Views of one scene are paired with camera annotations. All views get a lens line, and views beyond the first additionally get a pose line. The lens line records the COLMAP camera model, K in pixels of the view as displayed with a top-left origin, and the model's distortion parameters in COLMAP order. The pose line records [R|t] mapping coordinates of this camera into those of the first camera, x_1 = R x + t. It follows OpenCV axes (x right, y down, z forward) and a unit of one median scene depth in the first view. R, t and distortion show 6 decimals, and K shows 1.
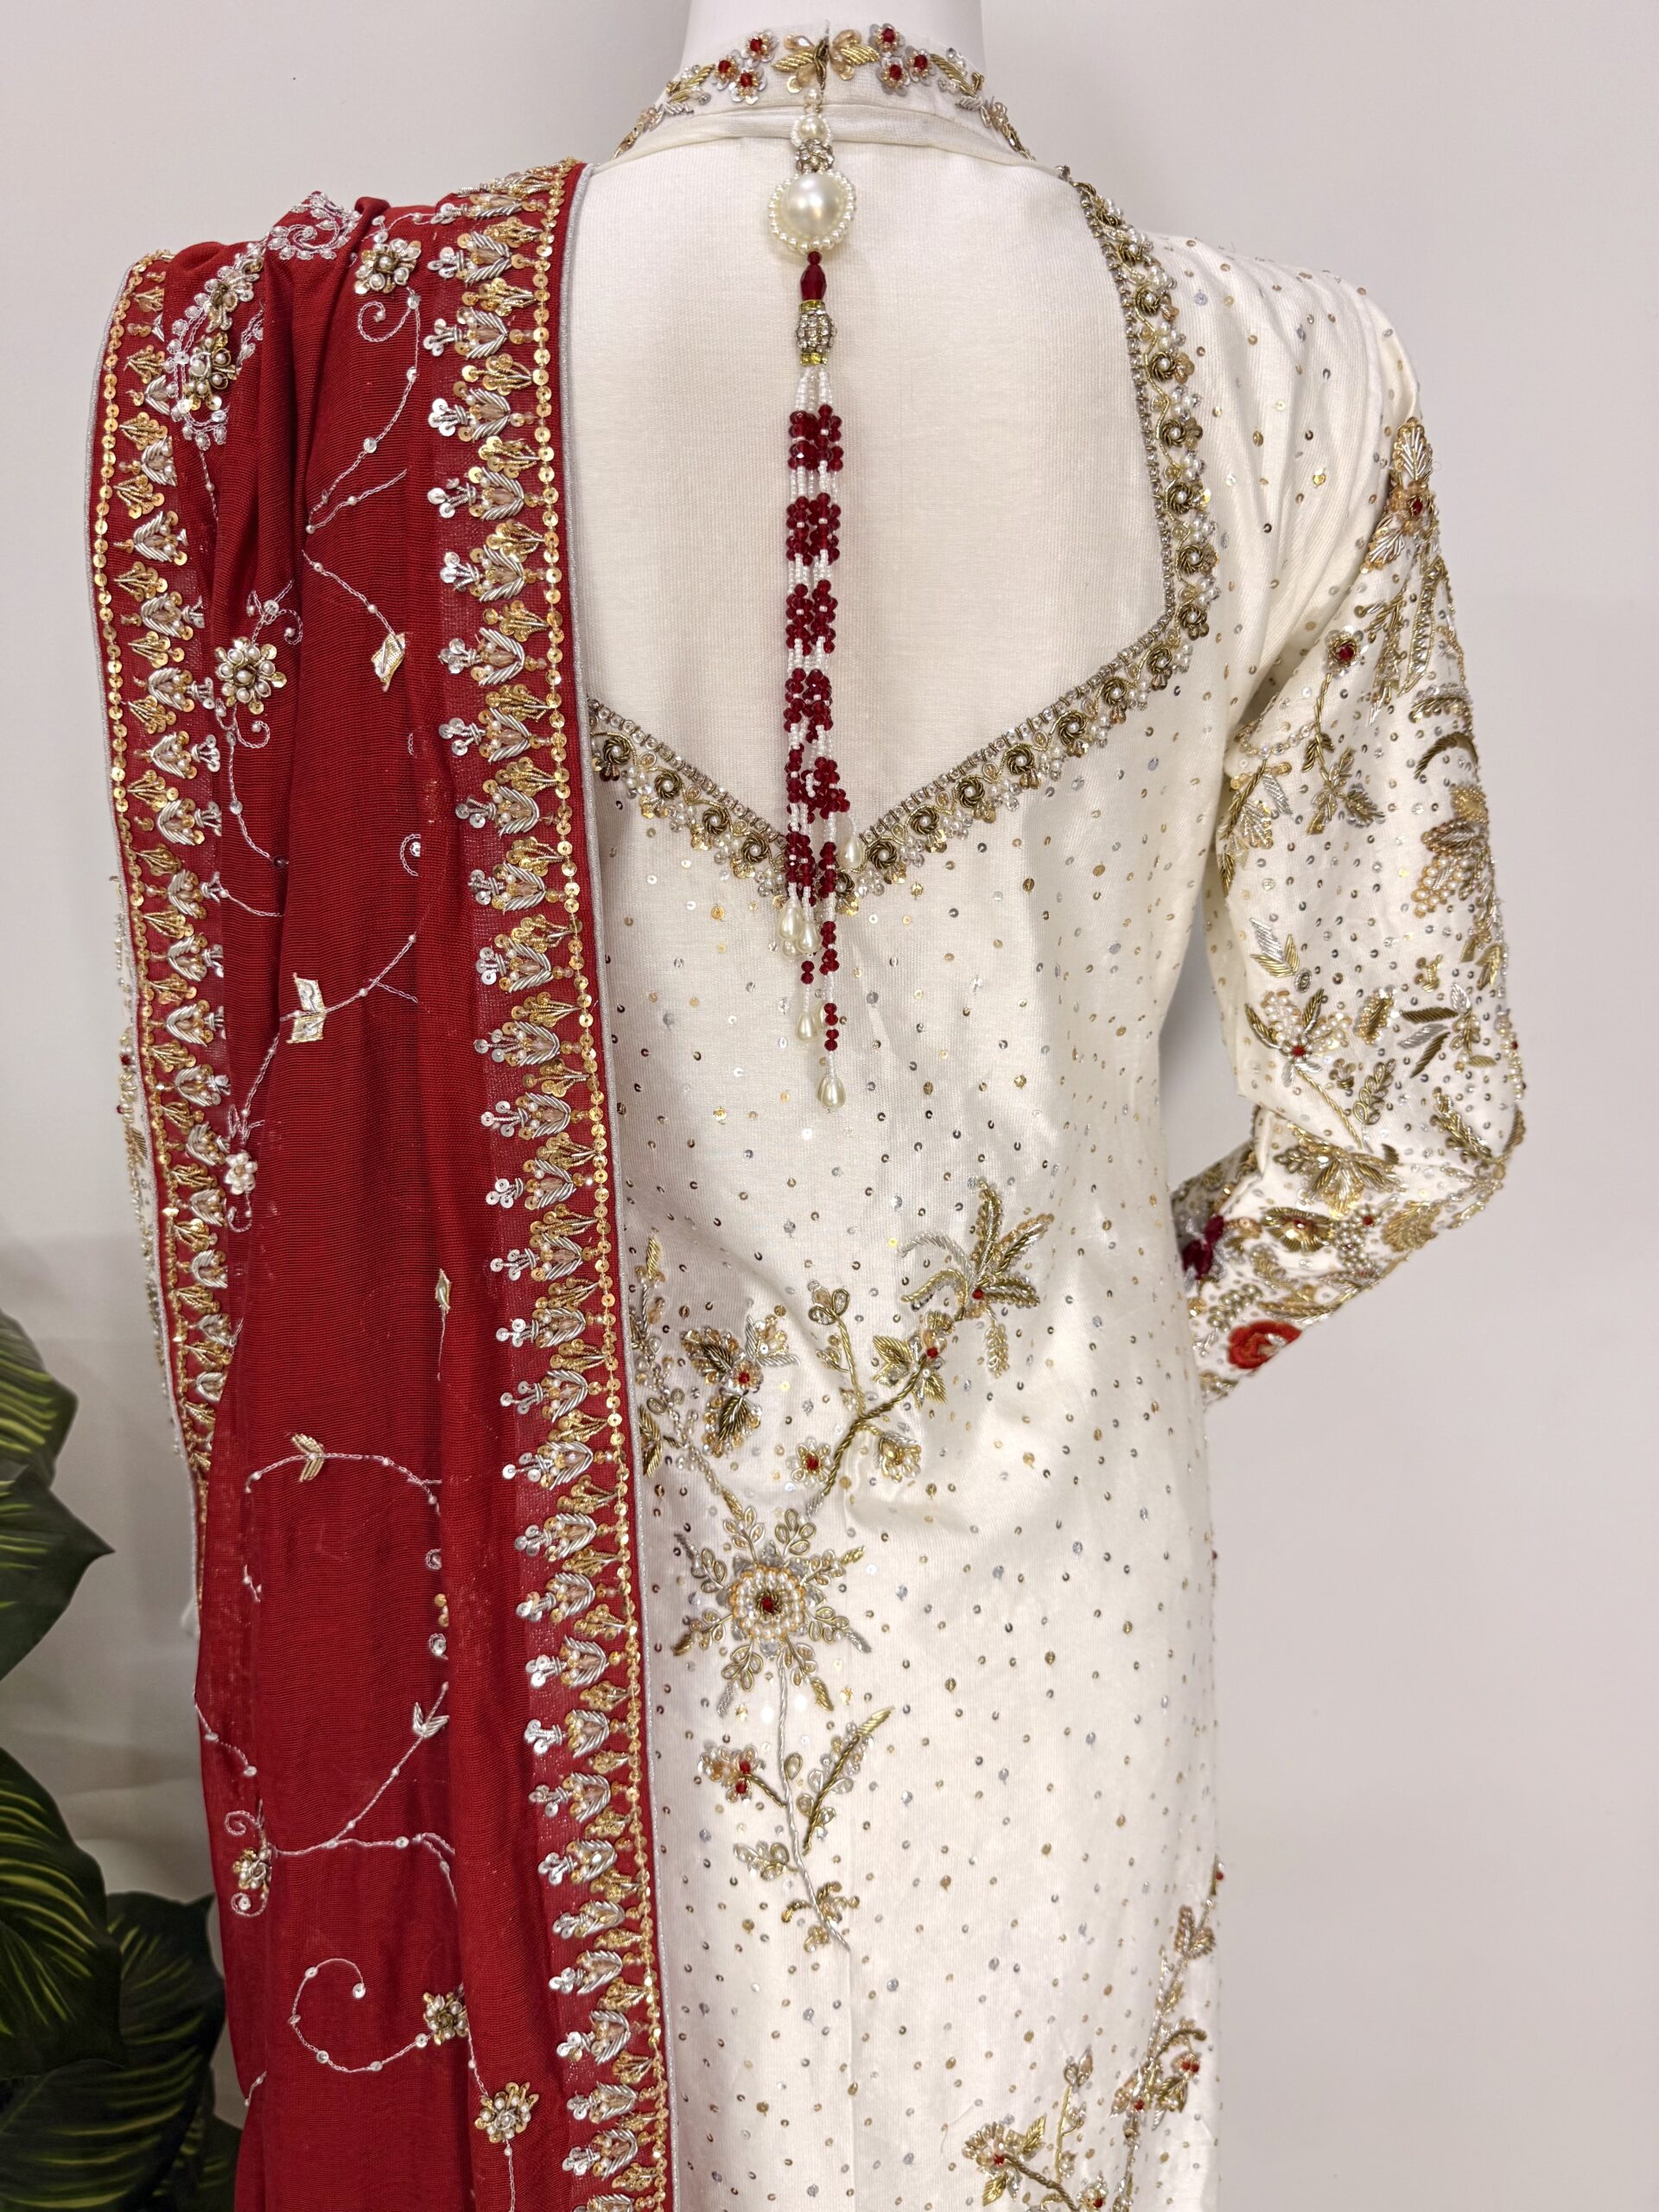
lens RADIAL K [[1527.0, 0, 818.7], [0, 1527.0, 1104.7], [0, 0, 1]] dist [0.118797, -0.209685]
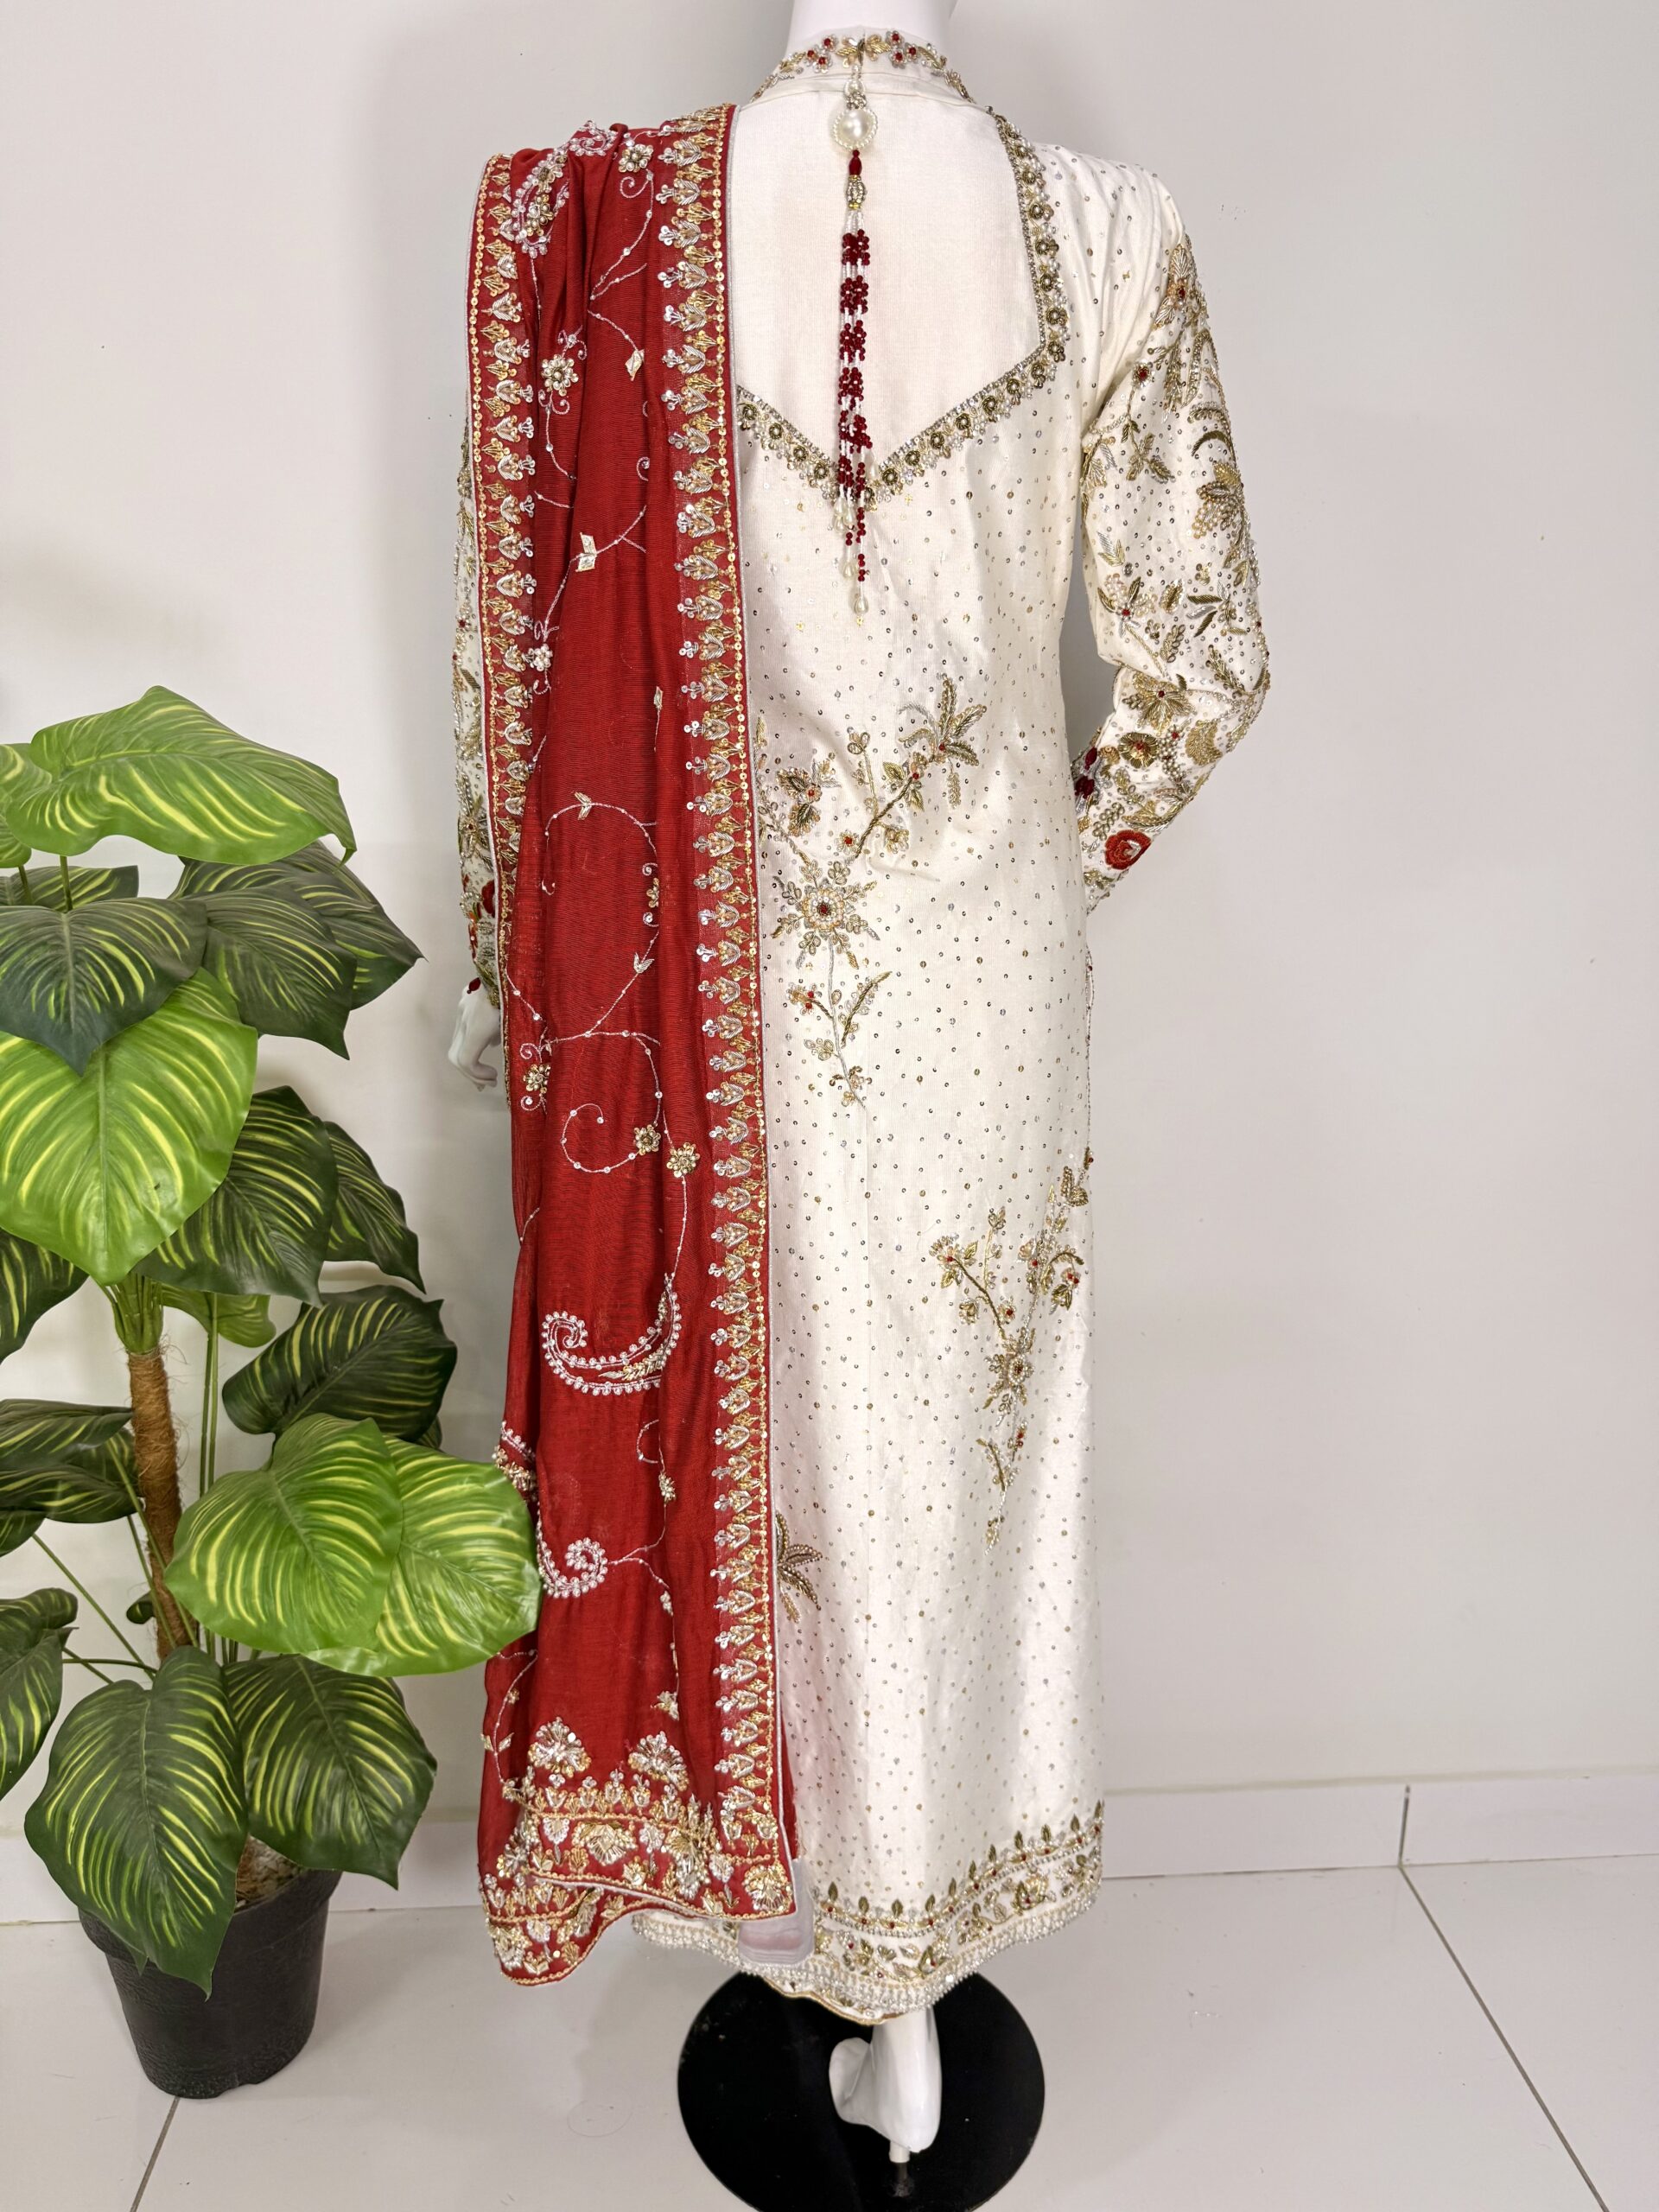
lens RADIAL K [[1514.0, 0, 825.3], [0, 1514.0, 1106.7], [0, 0, 1]] dist [0.049734, -0.096381]
pose [[0.999777, 0.009690, -0.018776, 0.005600], [-0.009114, 0.999492, 0.030553, 0.543350], [0.019063, -0.030375, 0.999357, -0.866946]]
